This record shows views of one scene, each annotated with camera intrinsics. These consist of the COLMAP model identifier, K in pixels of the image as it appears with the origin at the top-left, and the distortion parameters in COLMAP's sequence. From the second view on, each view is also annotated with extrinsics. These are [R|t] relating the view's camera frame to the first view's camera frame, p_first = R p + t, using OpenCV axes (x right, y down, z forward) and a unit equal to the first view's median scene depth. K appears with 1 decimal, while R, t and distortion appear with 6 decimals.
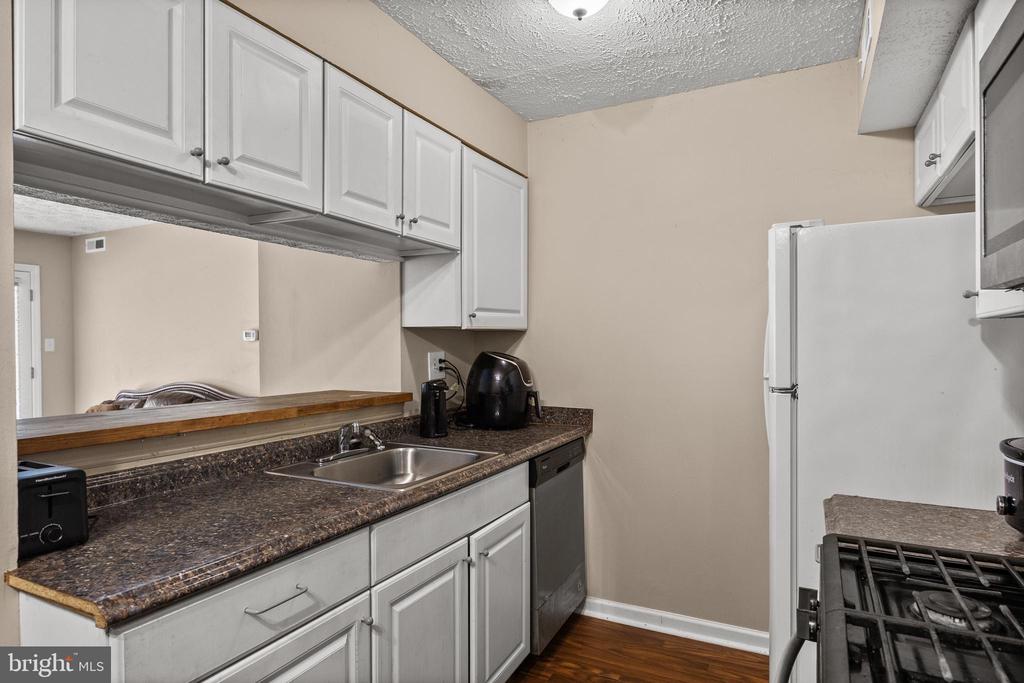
lens RADIAL K [[585.2, 0, 512.0], [0, 585.2, 341.5], [0, 0, 1]] dist [-0.001585, -0.000334]
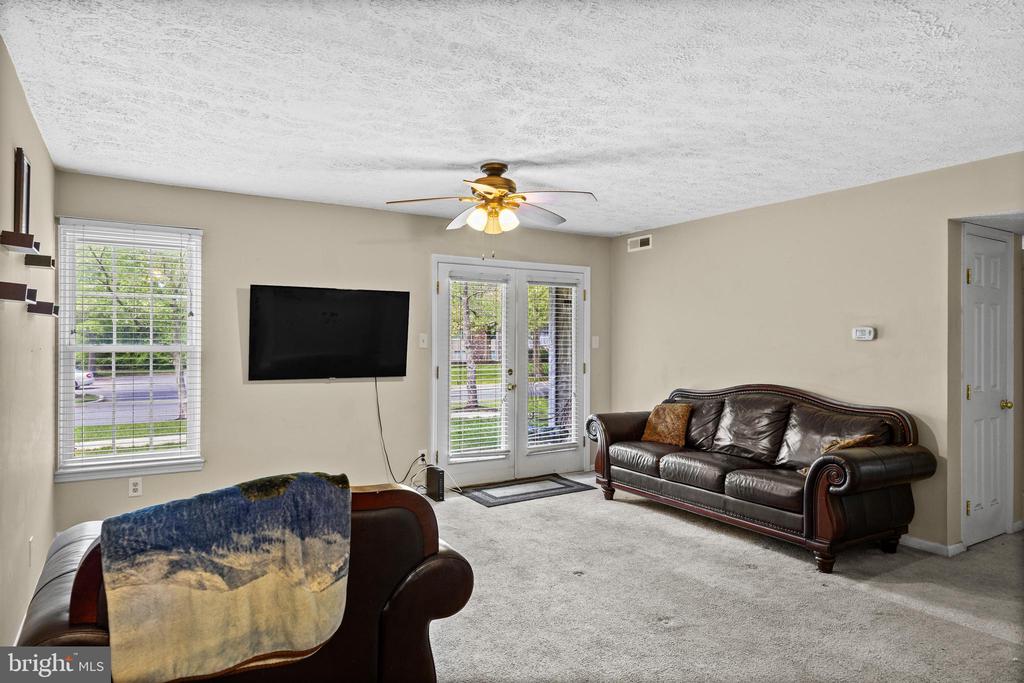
lens RADIAL K [[627.9, 0, 512.9], [0, 627.9, 337.9], [0, 0, 1]] dist [-0.003642, -0.000857]
pose [[0.858837, 0.003663, -0.512236, -0.797817], [-0.003221, 0.999993, 0.001751, -0.006747], [0.512239, 0.000146, 0.858843, -0.105621]]
